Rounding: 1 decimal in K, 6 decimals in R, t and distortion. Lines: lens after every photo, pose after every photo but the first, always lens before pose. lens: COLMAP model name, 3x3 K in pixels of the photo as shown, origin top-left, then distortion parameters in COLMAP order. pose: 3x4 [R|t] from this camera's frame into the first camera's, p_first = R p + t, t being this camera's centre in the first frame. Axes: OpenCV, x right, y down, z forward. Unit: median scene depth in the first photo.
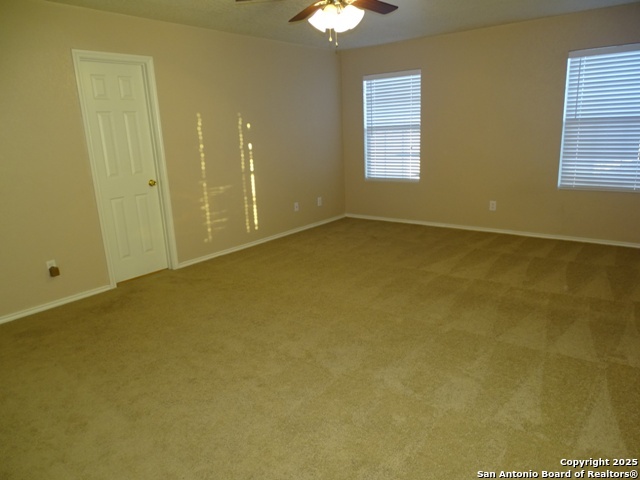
lens RADIAL K [[455.1, 0, 306.0], [0, 455.1, 239.4], [0, 0, 1]] dist [0.008917, -0.001906]
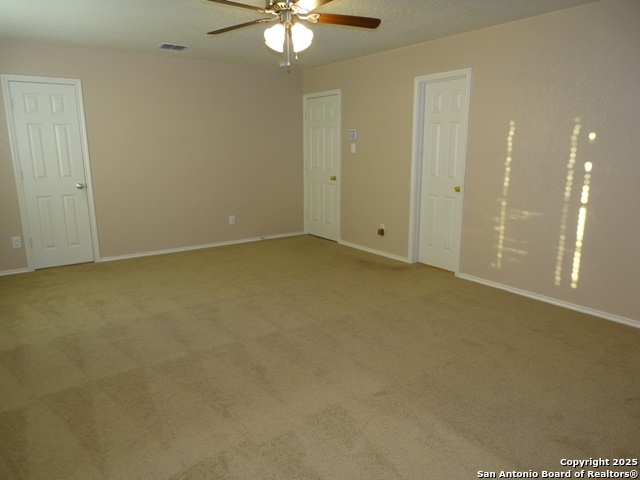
lens RADIAL K [[455.1, 0, 321.2], [0, 455.1, 242.8], [0, 0, 1]] dist [0.008917, -0.001906]
pose [[-0.263640, 0.244908, -0.933013, 0.679085], [-0.217904, 0.927111, 0.304932, -0.233420], [0.939687, 0.283700, -0.191057, 0.840089]]
